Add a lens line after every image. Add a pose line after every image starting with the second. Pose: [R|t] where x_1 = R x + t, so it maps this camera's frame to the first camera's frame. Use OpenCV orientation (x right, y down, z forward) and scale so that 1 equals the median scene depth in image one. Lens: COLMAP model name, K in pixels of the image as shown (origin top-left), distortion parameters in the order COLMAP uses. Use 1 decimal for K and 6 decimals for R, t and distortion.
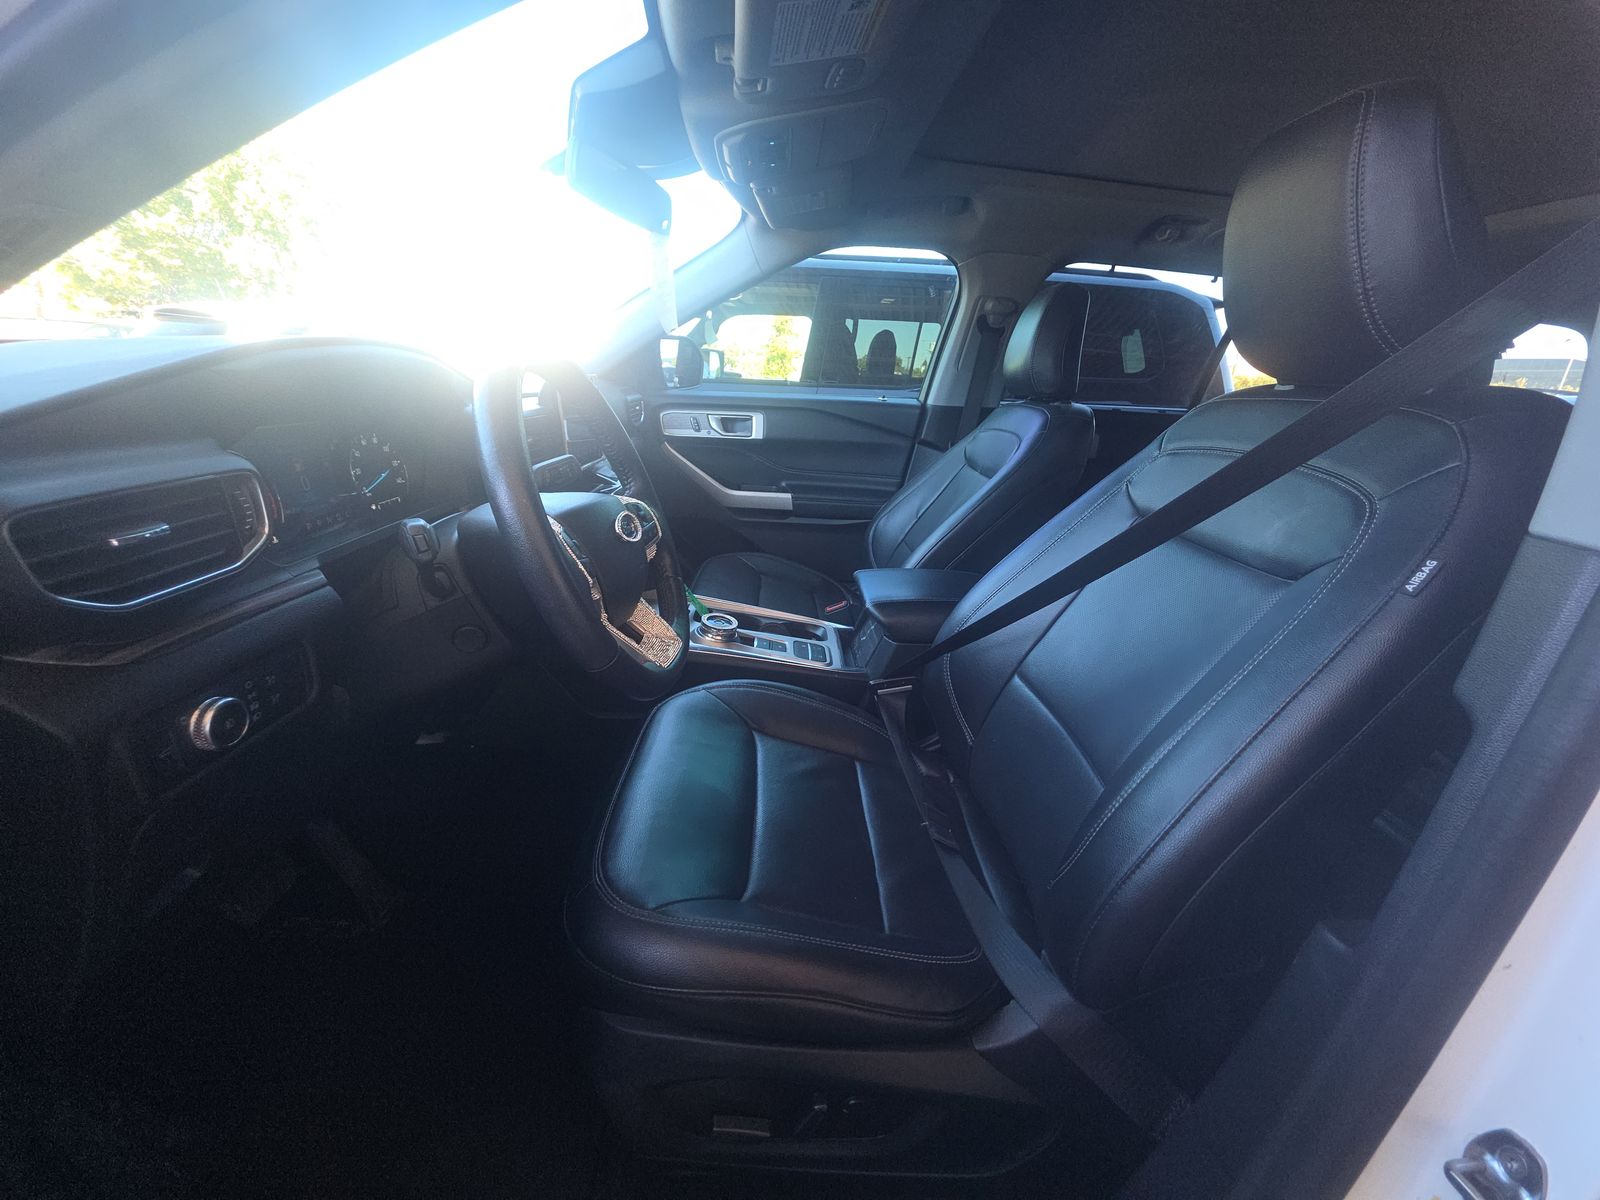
lens RADIAL K [[646.8, 0, 799.5], [0, 646.8, 603.6], [0, 0, 1]] dist [0.012488, -0.009465]
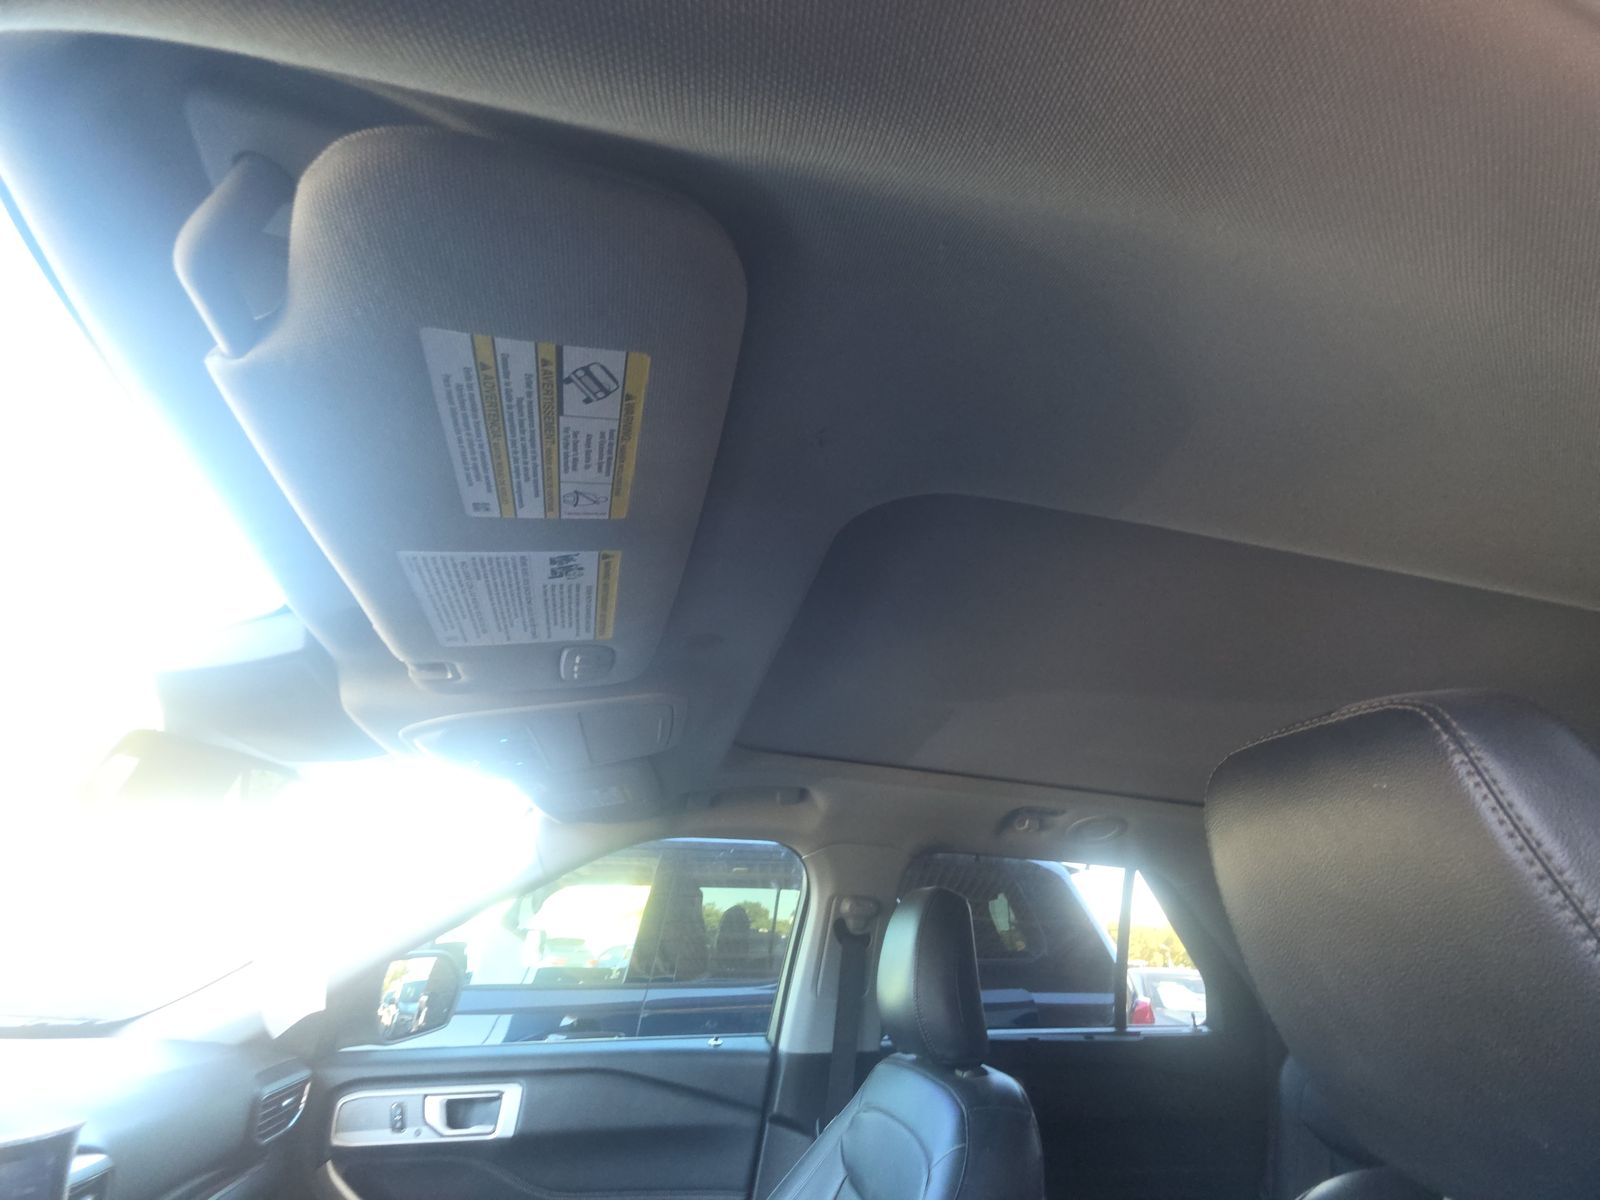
lens RADIAL K [[646.8, 0, 799.5], [0, 646.8, 603.6], [0, 0, 1]] dist [0.012488, -0.009465]
pose [[0.981883, 0.056007, 0.181024, 0.067843], [0.090411, 0.701100, -0.707308, -0.152513], [-0.166530, 0.710860, 0.683335, 0.193313]]
